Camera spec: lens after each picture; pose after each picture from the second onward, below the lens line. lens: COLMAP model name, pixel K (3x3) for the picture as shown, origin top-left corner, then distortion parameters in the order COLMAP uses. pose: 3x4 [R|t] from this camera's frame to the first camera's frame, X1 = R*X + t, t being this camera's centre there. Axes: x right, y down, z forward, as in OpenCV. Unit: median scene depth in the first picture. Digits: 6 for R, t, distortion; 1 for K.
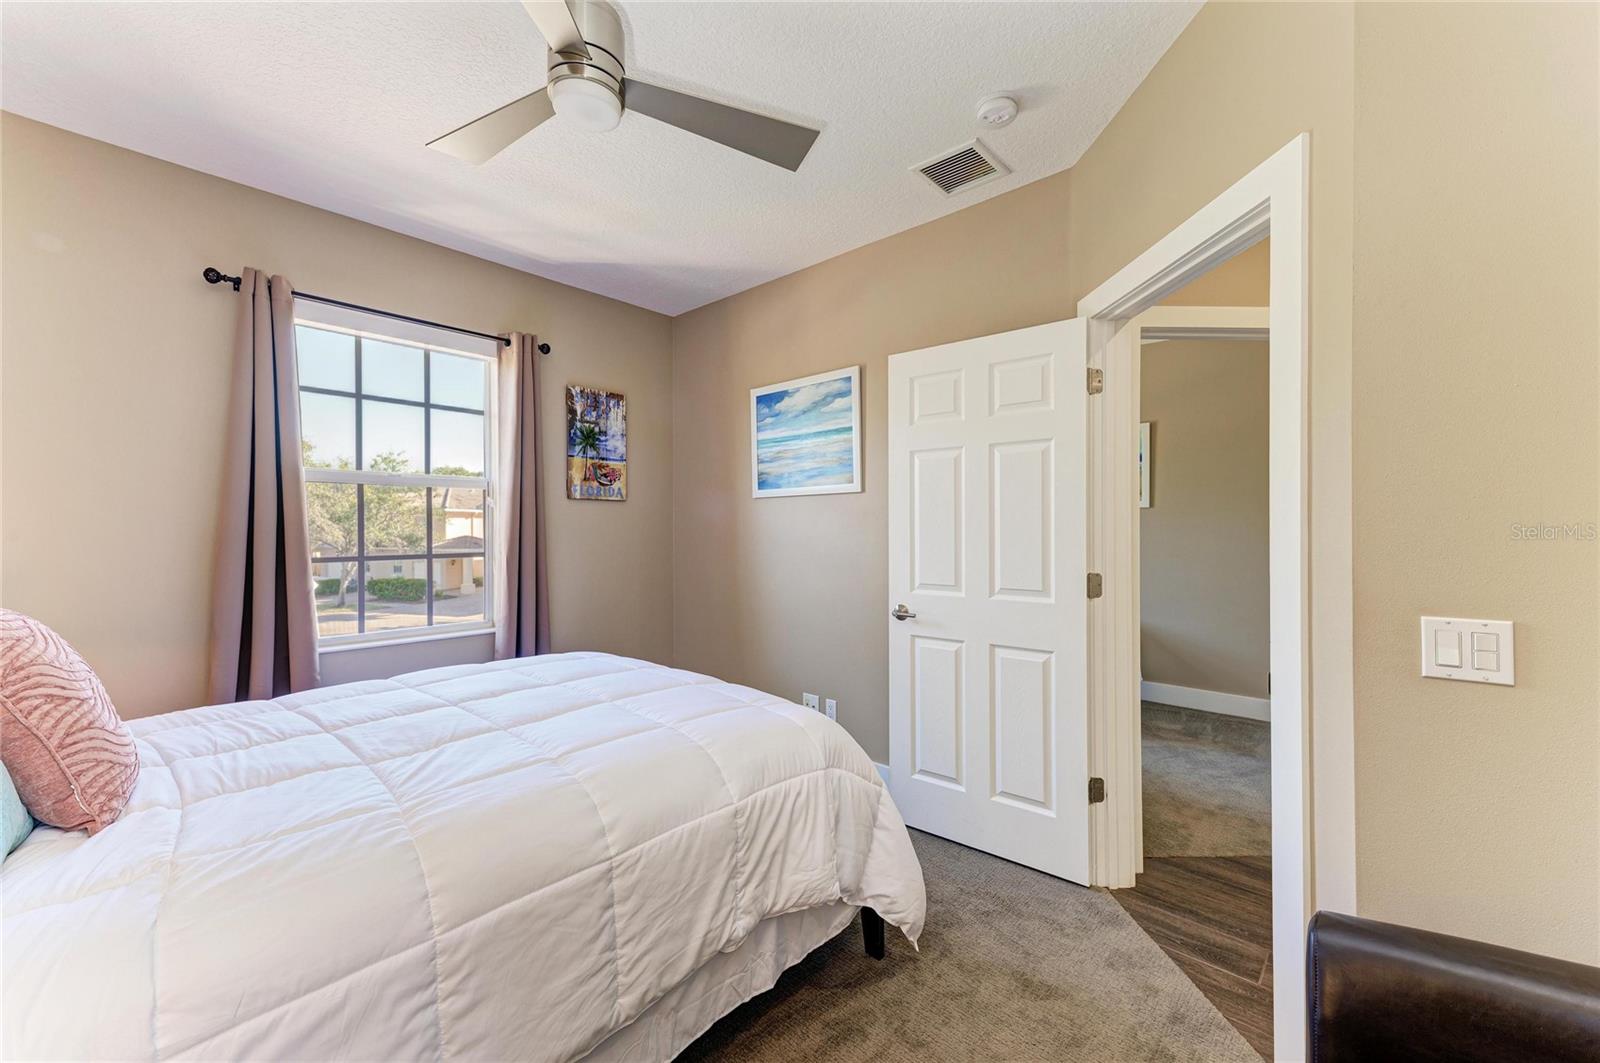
lens RADIAL K [[618.6, 0, 783.9], [0, 618.6, 533.1], [0, 0, 1]] dist [0.001871, 0.000058]
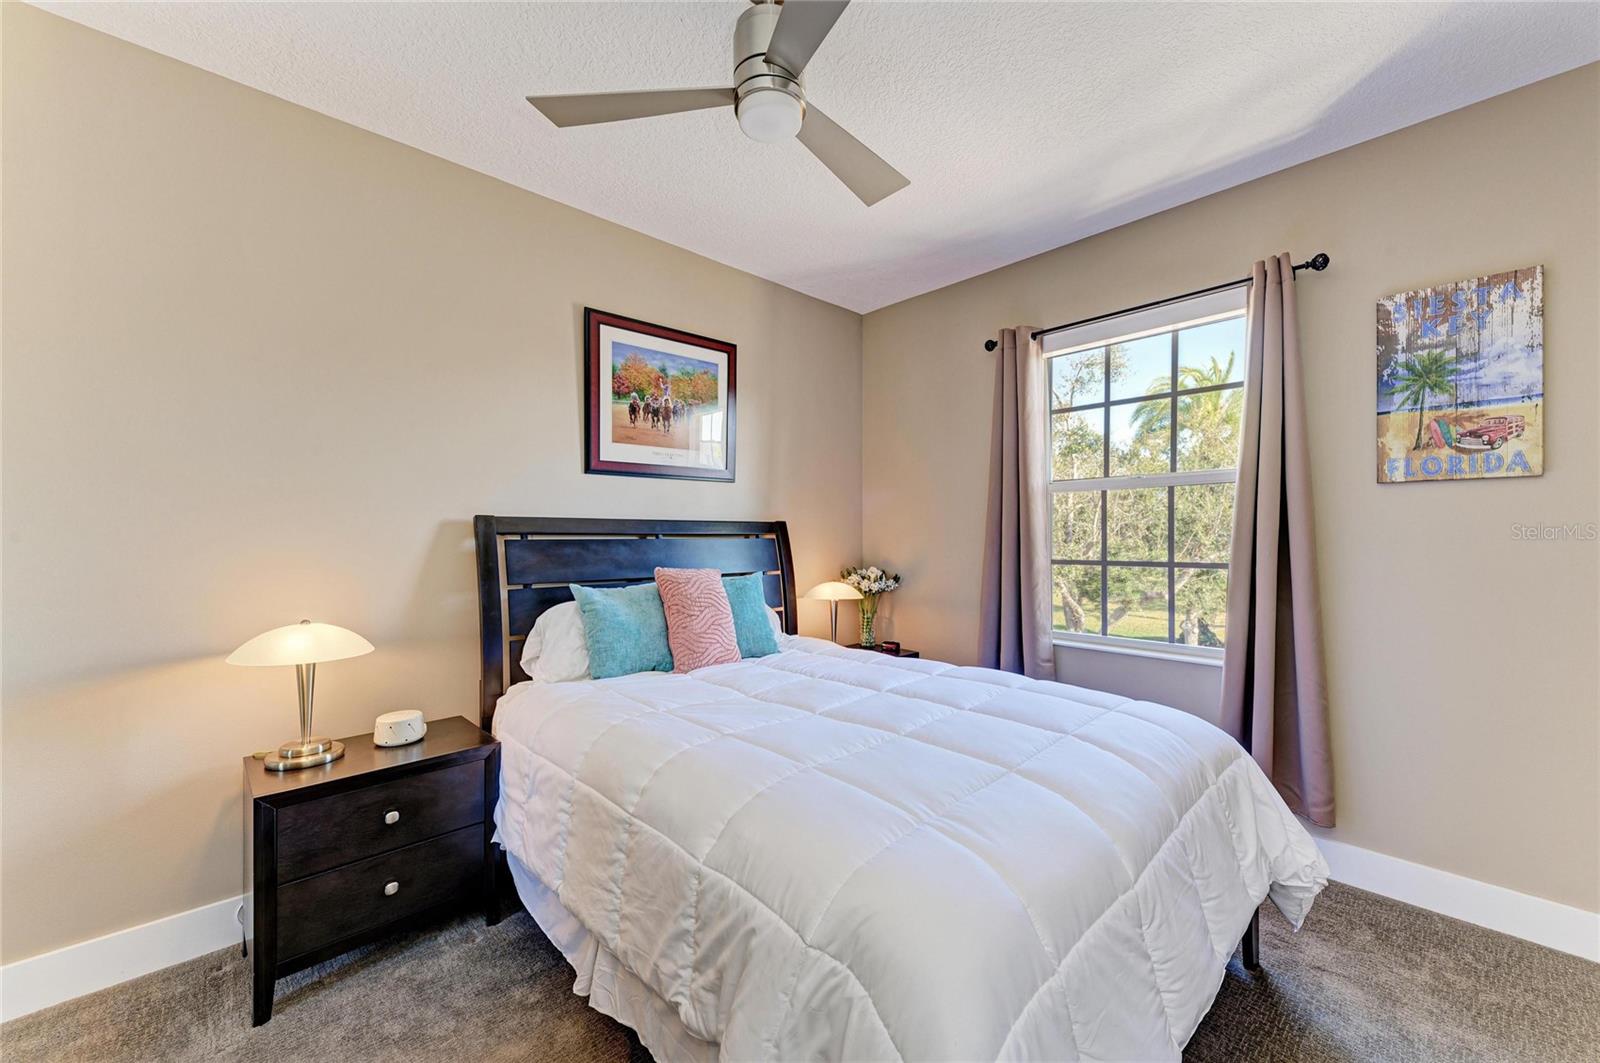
lens RADIAL K [[607.0, 0, 806.4], [0, 607.0, 535.1], [0, 0, 1]] dist [0.003238, -0.000128]
pose [[-0.050452, 0.001942, -0.998725, 0.279614], [-0.003540, 0.999991, 0.002124, -0.003494], [0.998720, 0.003643, -0.050445, 0.452431]]
